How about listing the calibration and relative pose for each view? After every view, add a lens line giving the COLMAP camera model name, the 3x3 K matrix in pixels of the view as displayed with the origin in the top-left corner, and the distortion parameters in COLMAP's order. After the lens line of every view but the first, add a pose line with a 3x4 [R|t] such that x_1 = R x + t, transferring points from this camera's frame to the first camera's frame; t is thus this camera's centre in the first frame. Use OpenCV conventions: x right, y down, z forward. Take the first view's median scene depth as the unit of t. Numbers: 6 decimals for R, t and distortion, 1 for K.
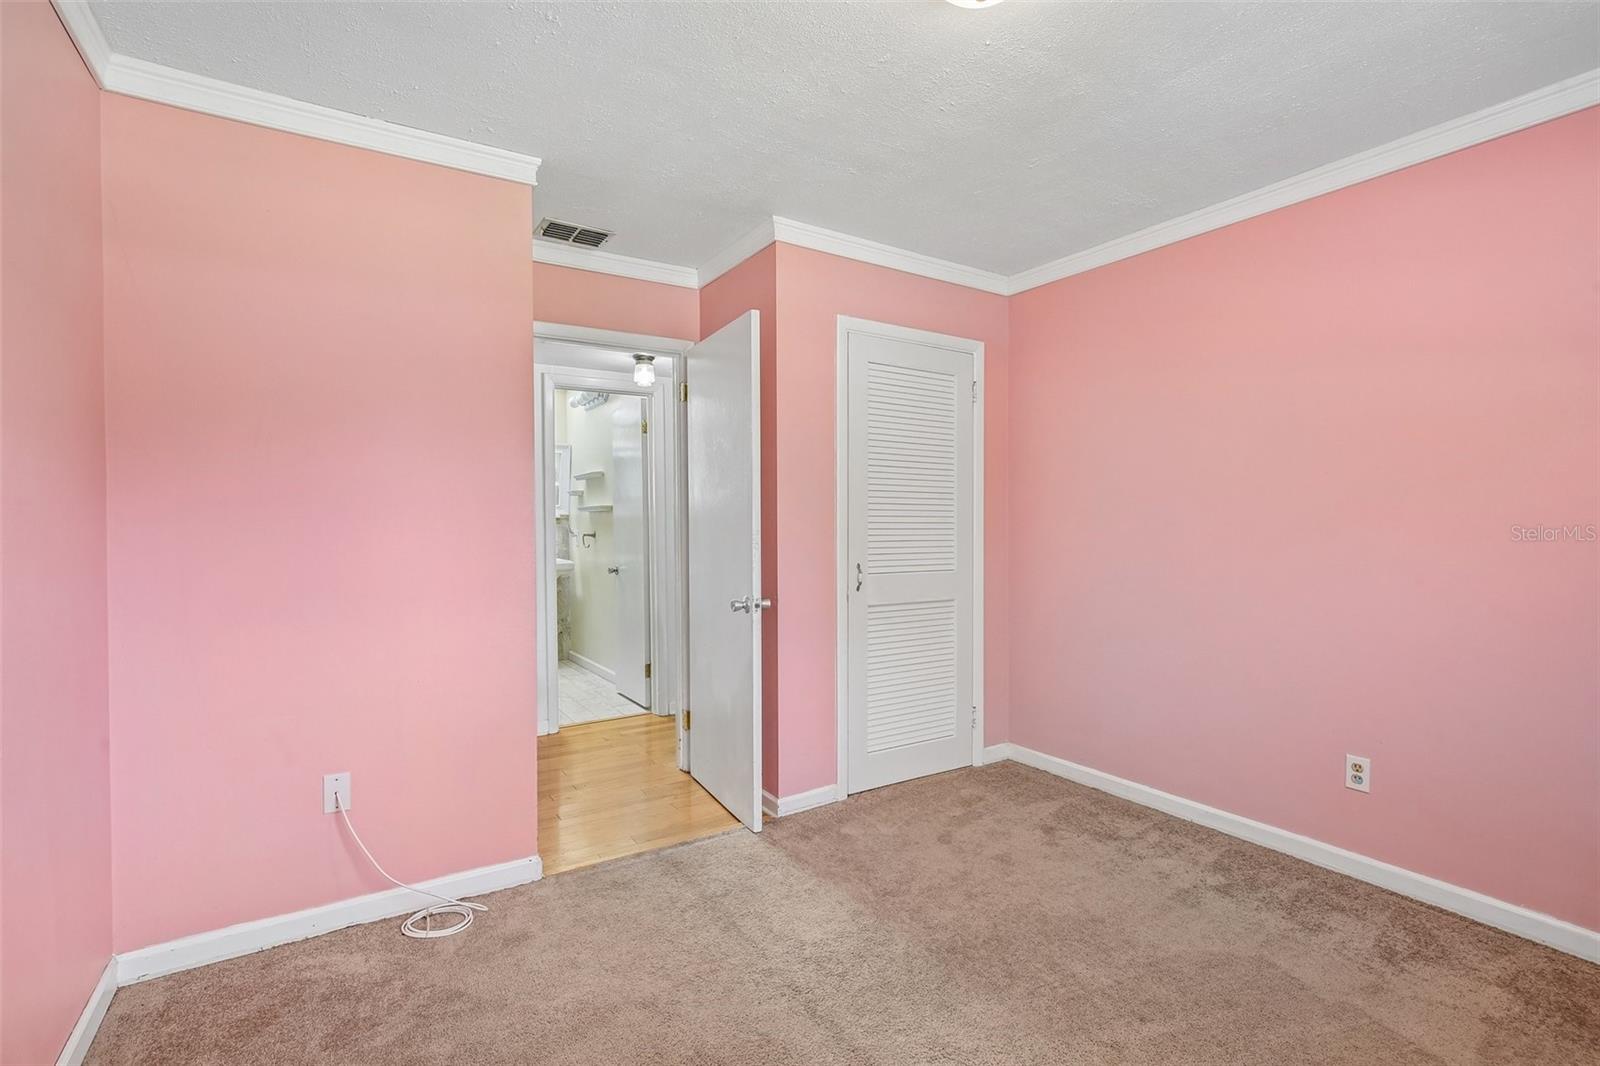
lens RADIAL K [[742.4, 0, 793.9], [0, 742.4, 530.3], [0, 0, 1]] dist [-0.004466, 0.000066]
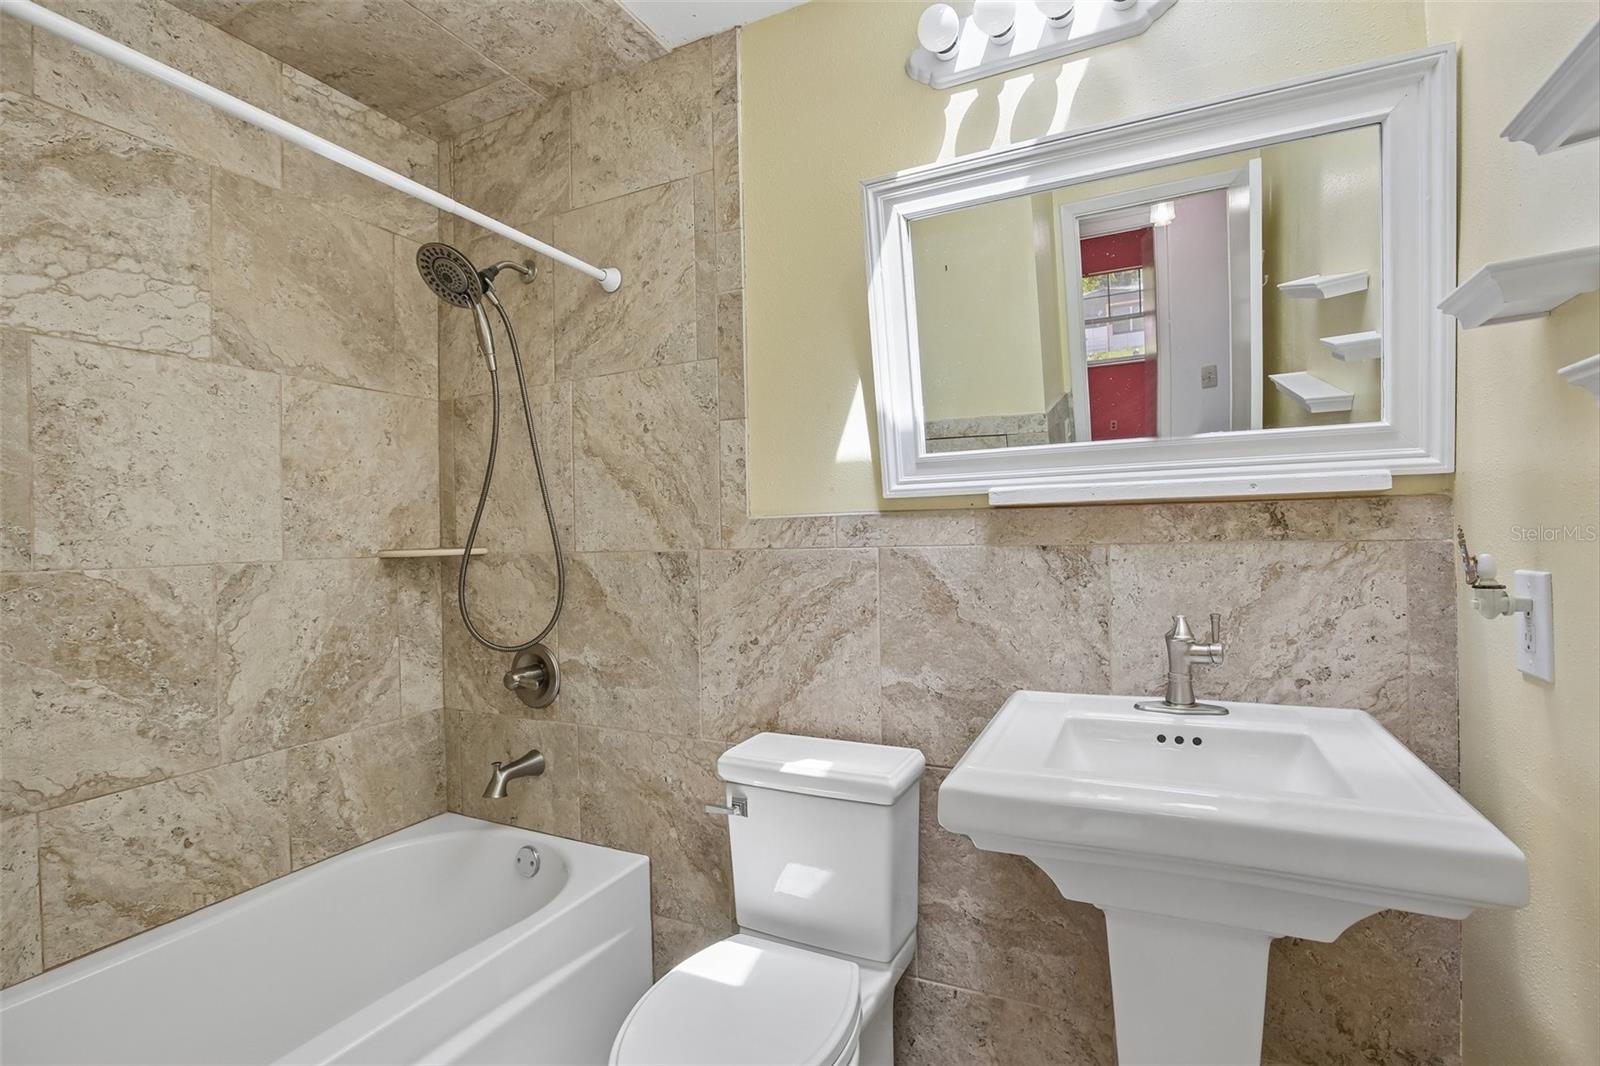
lens RADIAL K [[742.4, 0, 793.9], [0, 742.4, 530.3], [0, 0, 1]] dist [-0.004466, 0.000066]
pose [[0.527033, -0.011704, -0.849764, -0.288681], [0.007126, 0.999931, -0.009353, -0.008297], [0.849815, -0.001126, 0.527080, 0.944034]]
